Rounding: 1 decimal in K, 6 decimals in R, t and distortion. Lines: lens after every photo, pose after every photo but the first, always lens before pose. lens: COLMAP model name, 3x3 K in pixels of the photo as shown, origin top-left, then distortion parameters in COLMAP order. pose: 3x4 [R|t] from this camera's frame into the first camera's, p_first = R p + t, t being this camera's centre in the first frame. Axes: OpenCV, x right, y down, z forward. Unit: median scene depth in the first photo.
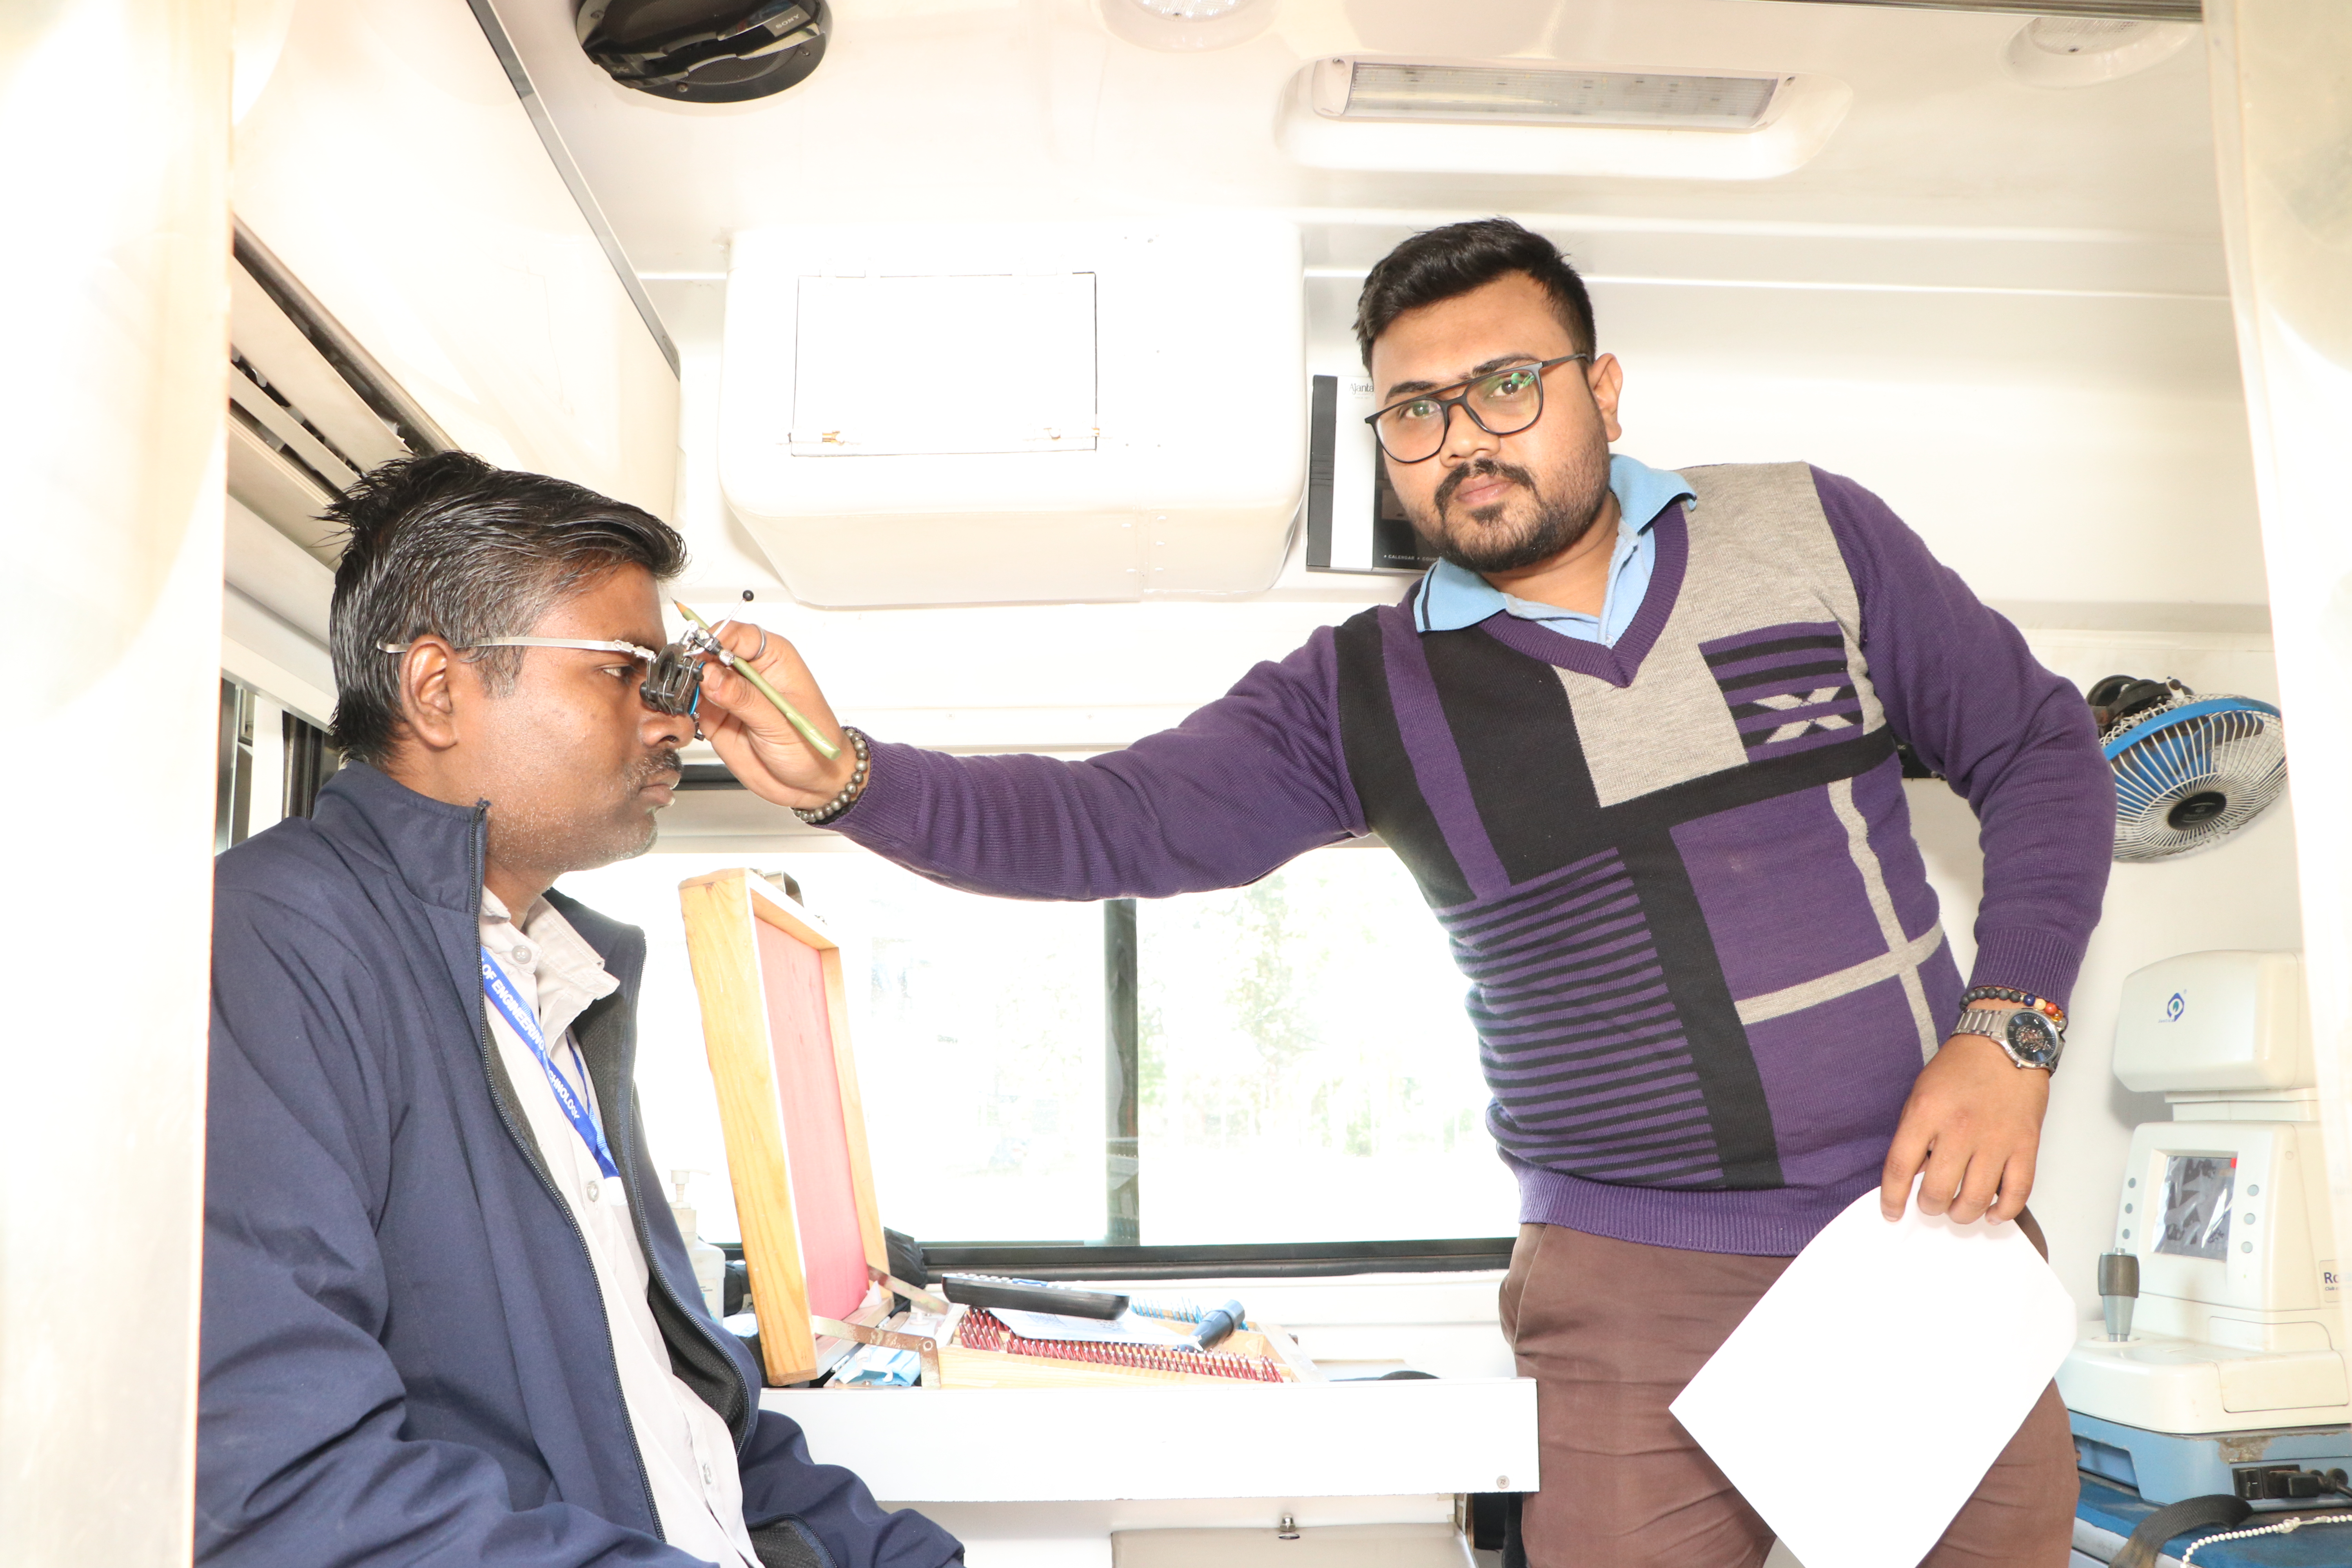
lens RADIAL K [[2205.3, 0, 1176.0], [0, 2205.3, 784.0], [0, 0, 1]] dist [-0.158995, 0.011929]
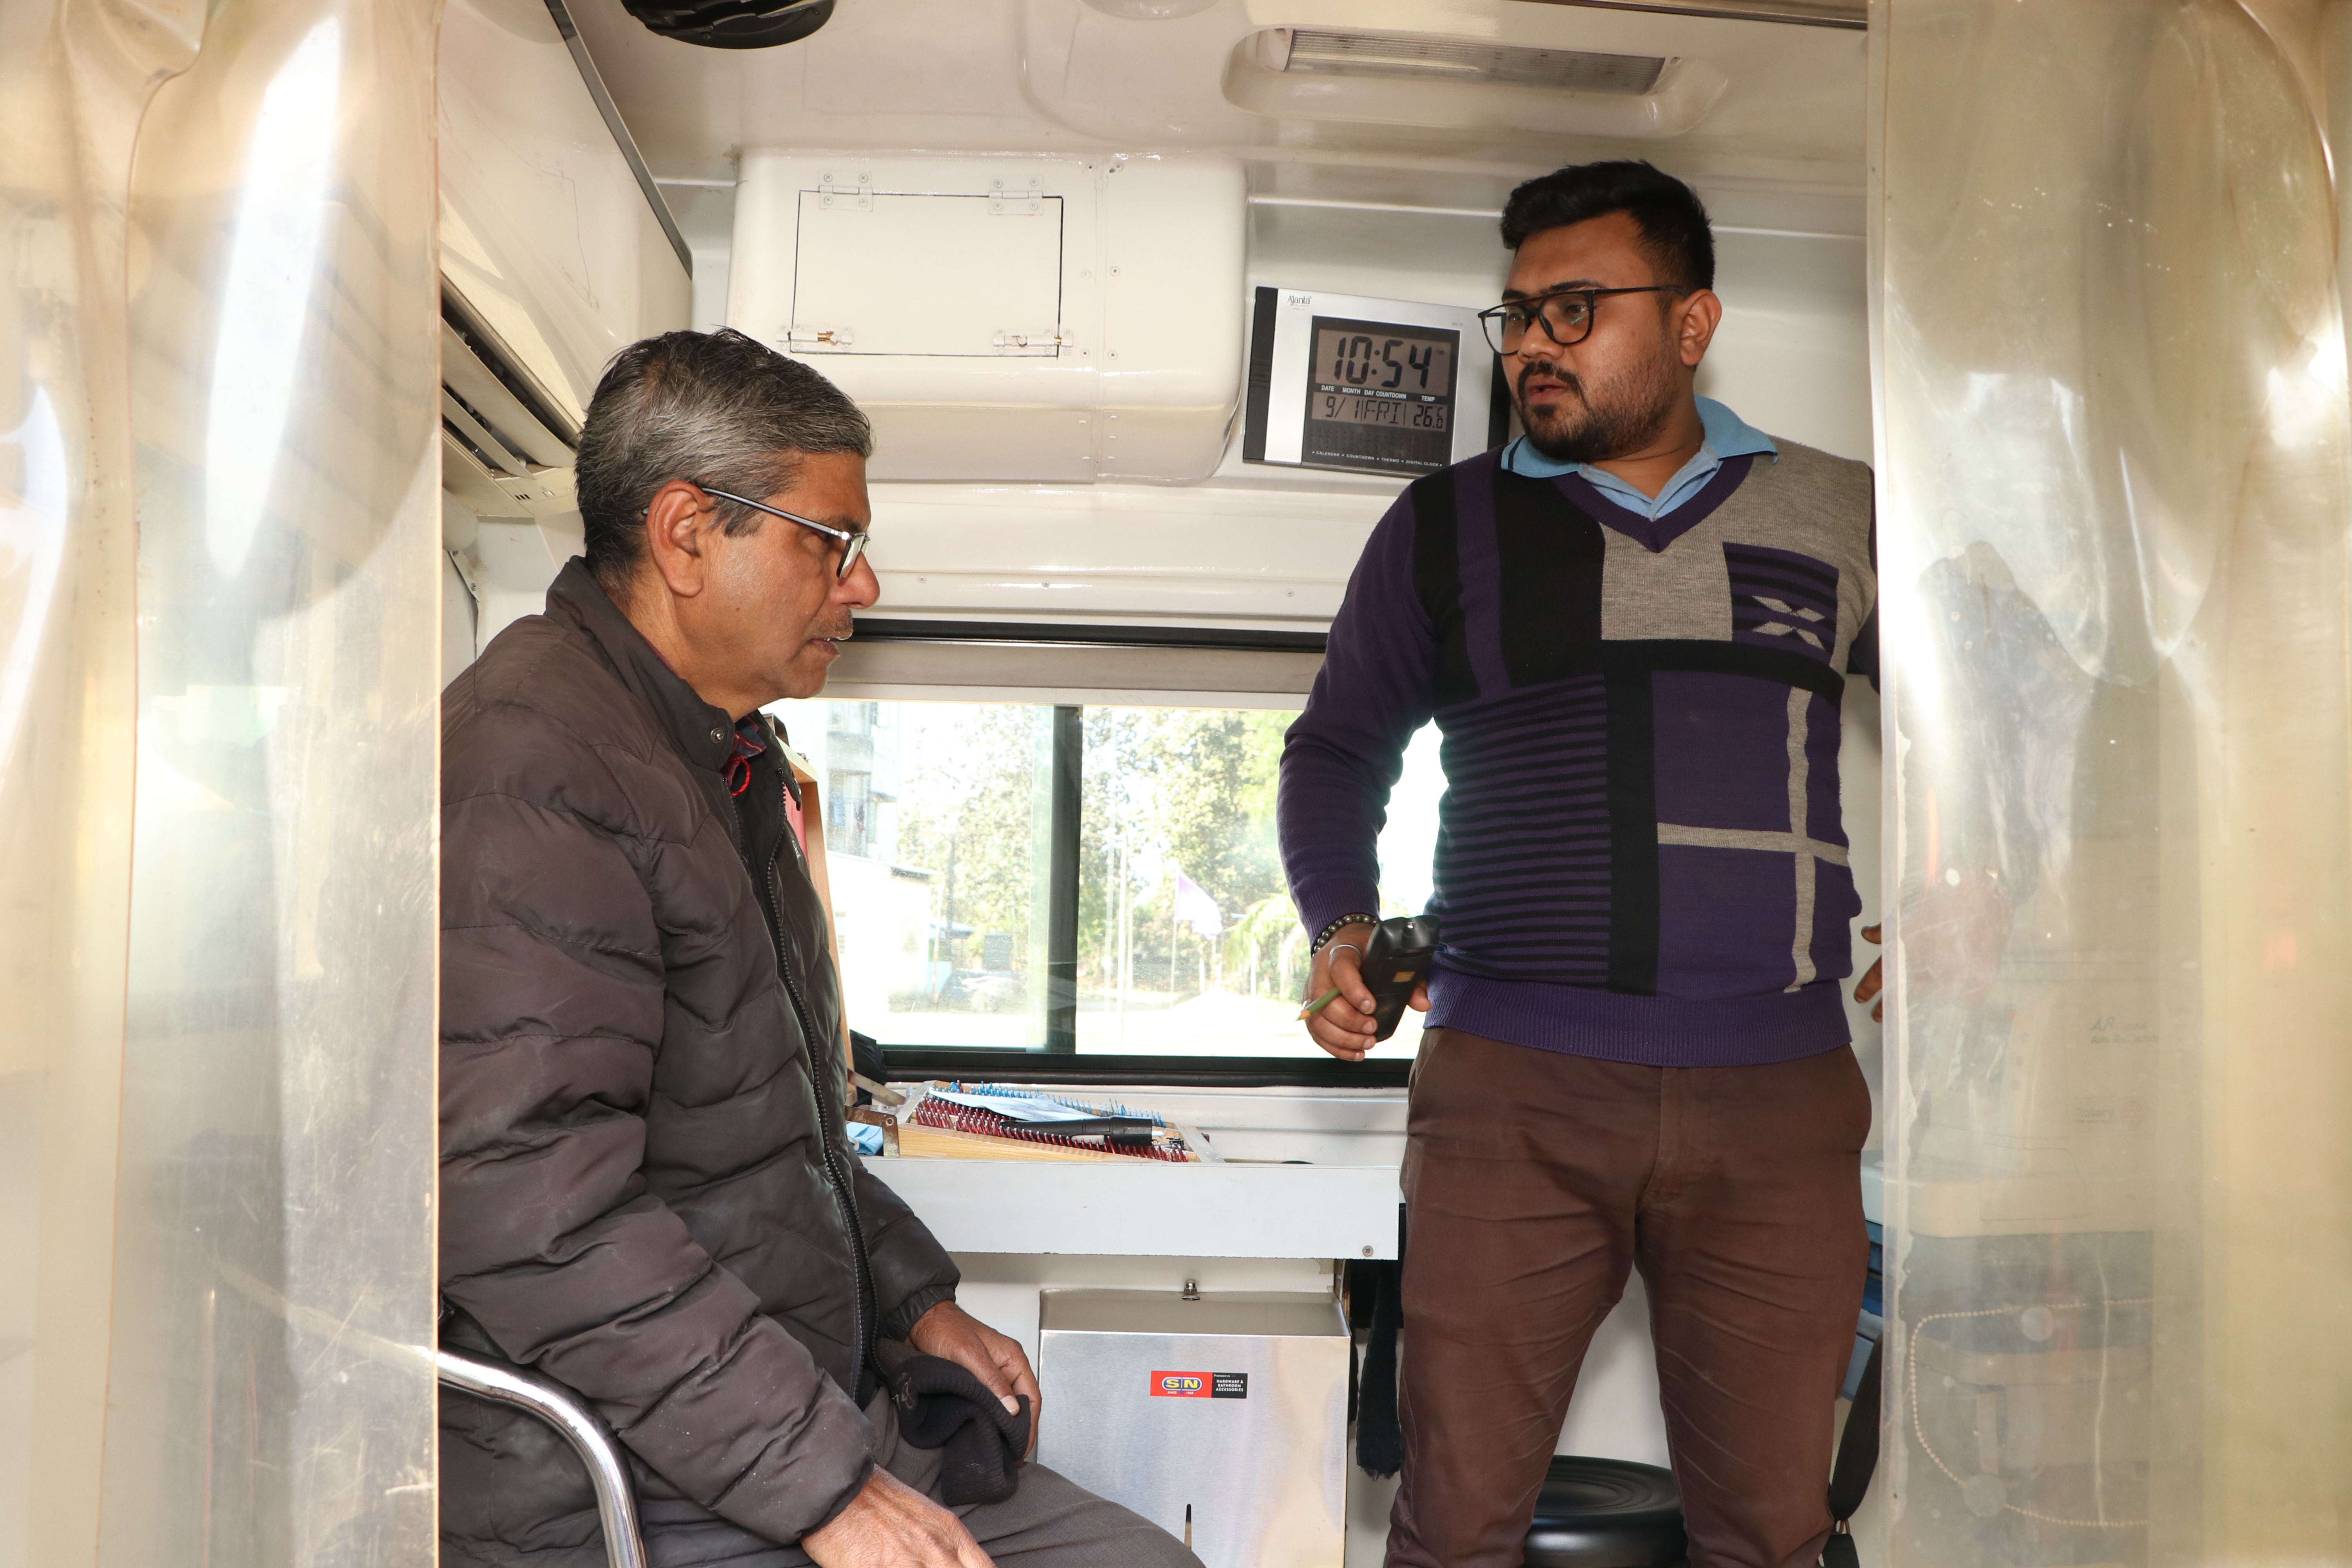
lens RADIAL K [[2205.3, 0, 1176.0], [0, 2205.3, 784.0], [0, 0, 1]] dist [-0.158995, 0.011929]
pose [[0.999220, 0.034093, 0.019907, 0.009729], [-0.035423, 0.996864, 0.070766, -0.013011], [-0.017432, -0.071416, 0.997294, -0.147838]]
